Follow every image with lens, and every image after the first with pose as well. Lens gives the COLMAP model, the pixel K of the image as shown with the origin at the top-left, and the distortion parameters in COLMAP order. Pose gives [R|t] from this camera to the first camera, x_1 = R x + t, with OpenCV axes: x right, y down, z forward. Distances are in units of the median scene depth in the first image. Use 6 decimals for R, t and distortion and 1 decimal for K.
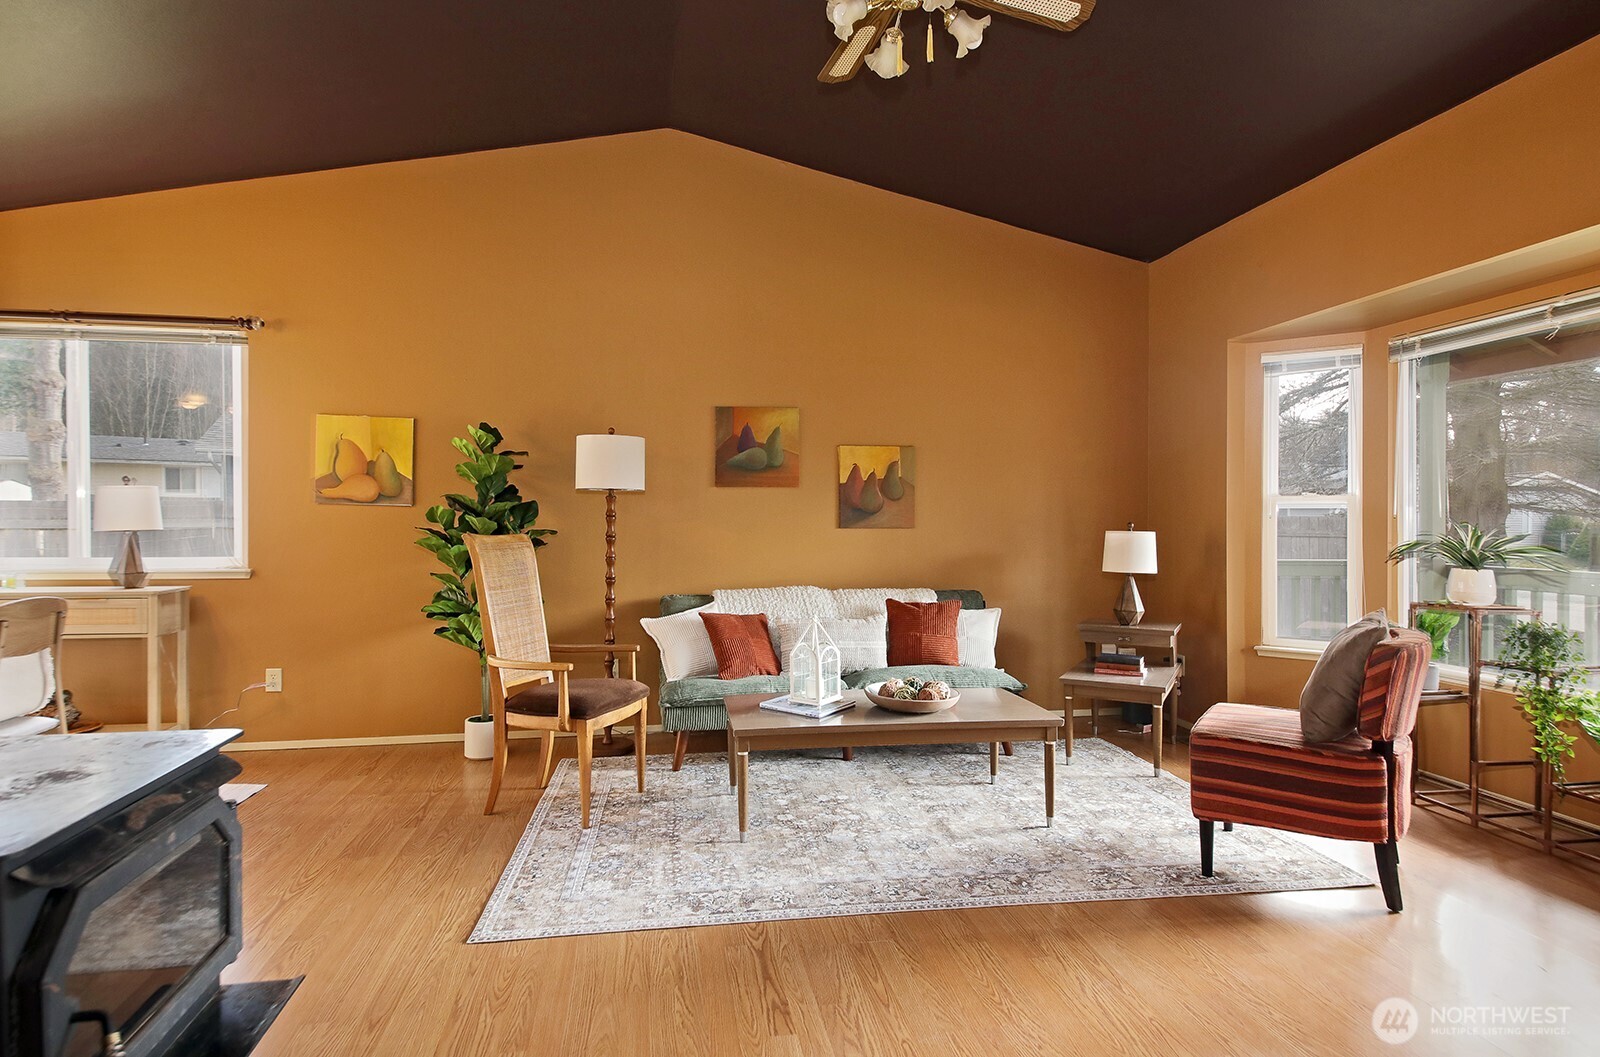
lens RADIAL K [[876.4, 0, 796.0], [0, 876.4, 524.7], [0, 0, 1]] dist [0.049560, -0.046543]
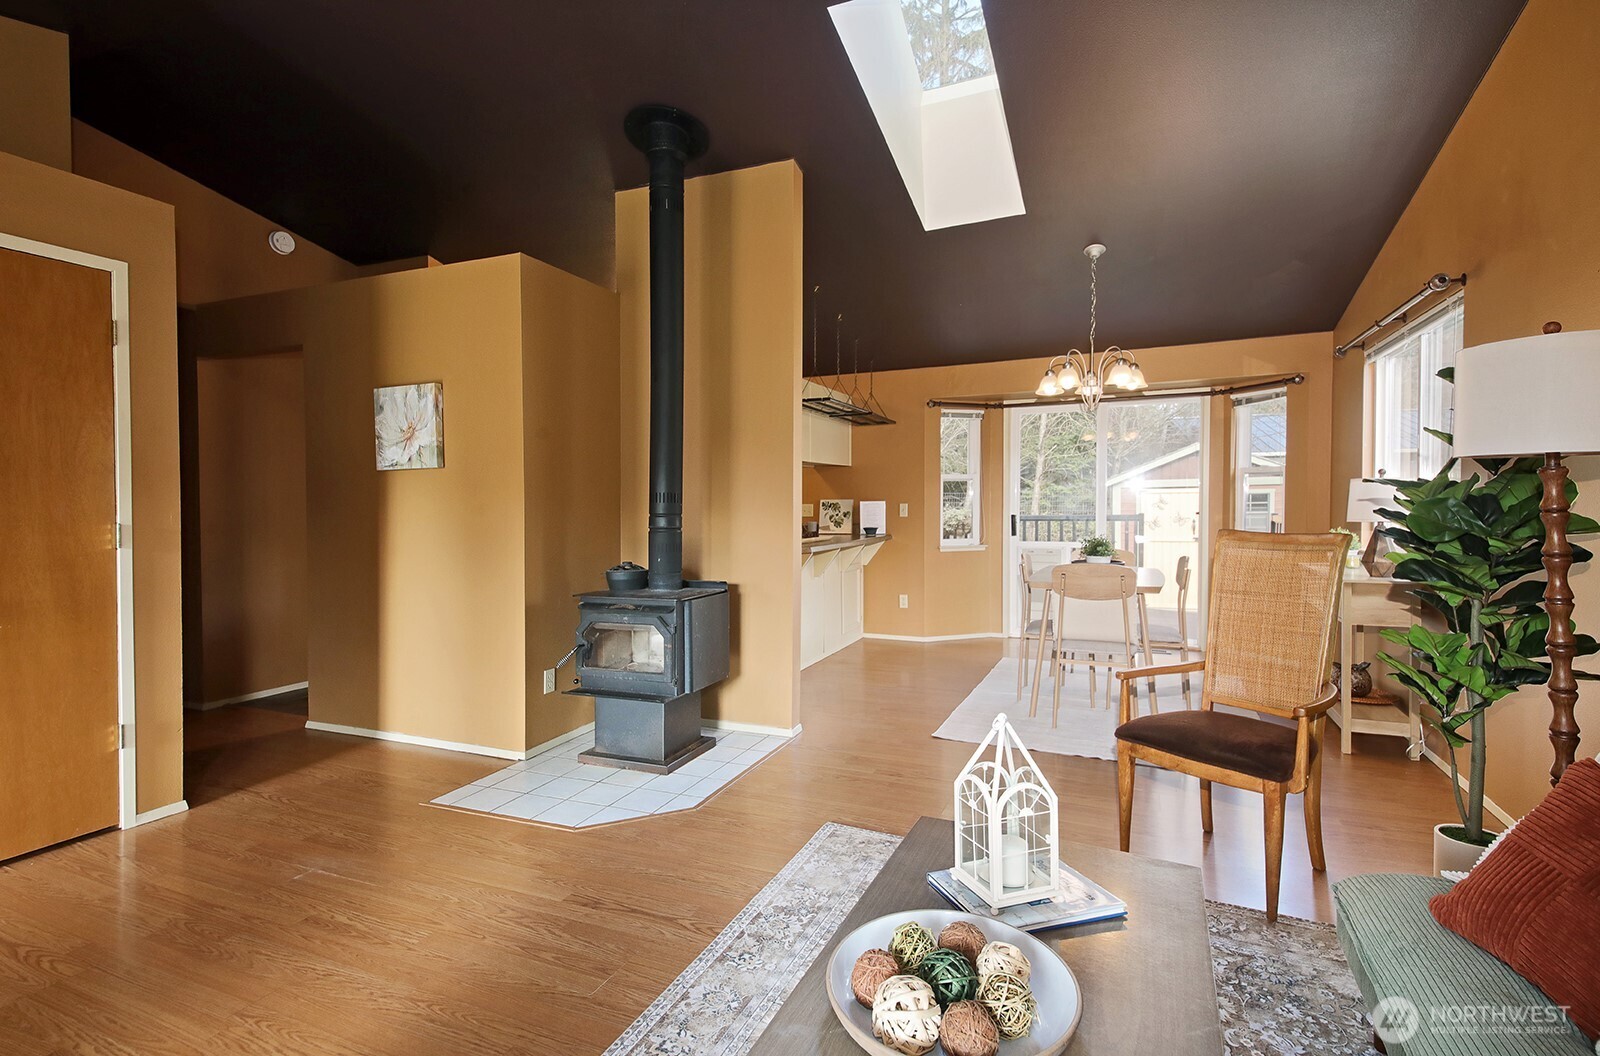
lens RADIAL K [[761.3, 0, 800.0], [0, 761.3, 528.0], [0, 0, 1]] dist [0.035046, -0.000527]
pose [[-0.556778, 0.025848, -0.830259, 0.354554], [0.002343, 0.999561, 0.029547, -0.012948], [0.830658, 0.014506, -0.556594, 0.909738]]
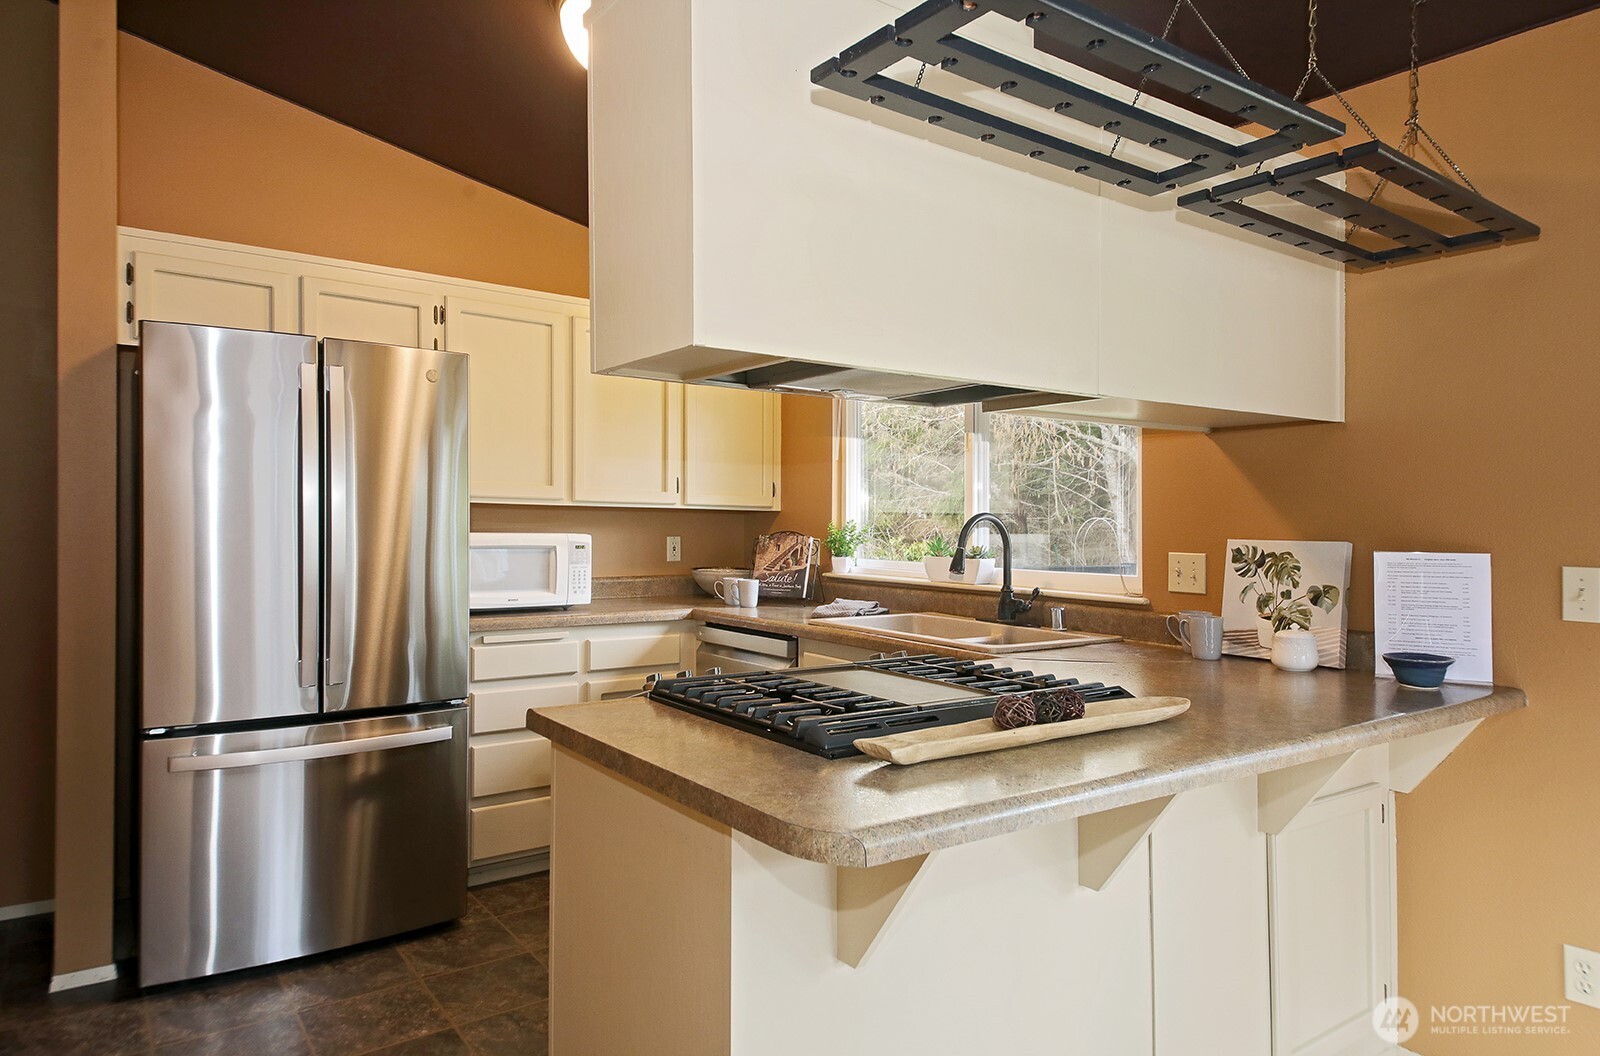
lens RADIAL K [[1003.2, 0, 800.0], [0, 1003.2, 528.0], [0, 0, 1]] dist [0.054662, -0.046155]
pose [[-0.903891, -0.012060, -0.427593, -0.474693], [-0.016792, 0.999832, 0.007299, -0.032433], [0.427433, 0.013778, -0.903942, 0.517756]]
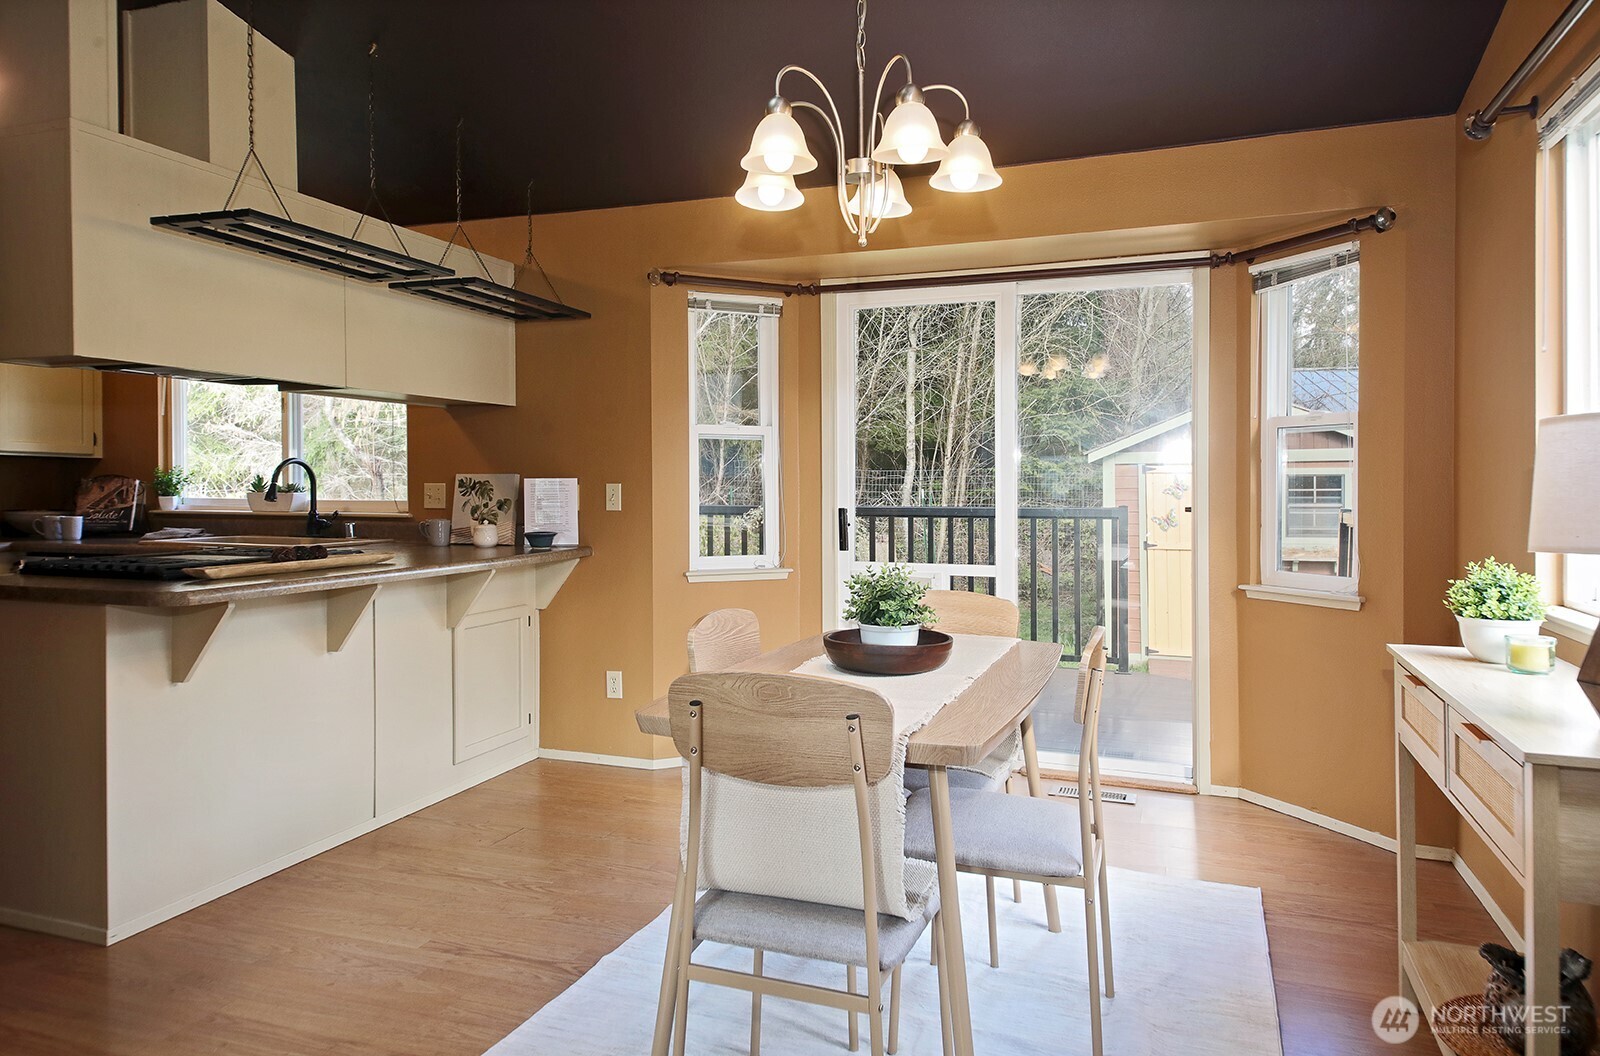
lens RADIAL K [[1014.6, 0, 812.6], [0, 1014.6, 491.8], [0, 0, 1]] dist [0.069242, -0.042296]
pose [[-0.501085, -0.000382, -0.865398, -0.265078], [-0.007558, 0.999964, 0.003935, -0.013681], [0.865365, 0.008513, -0.501070, 0.899497]]
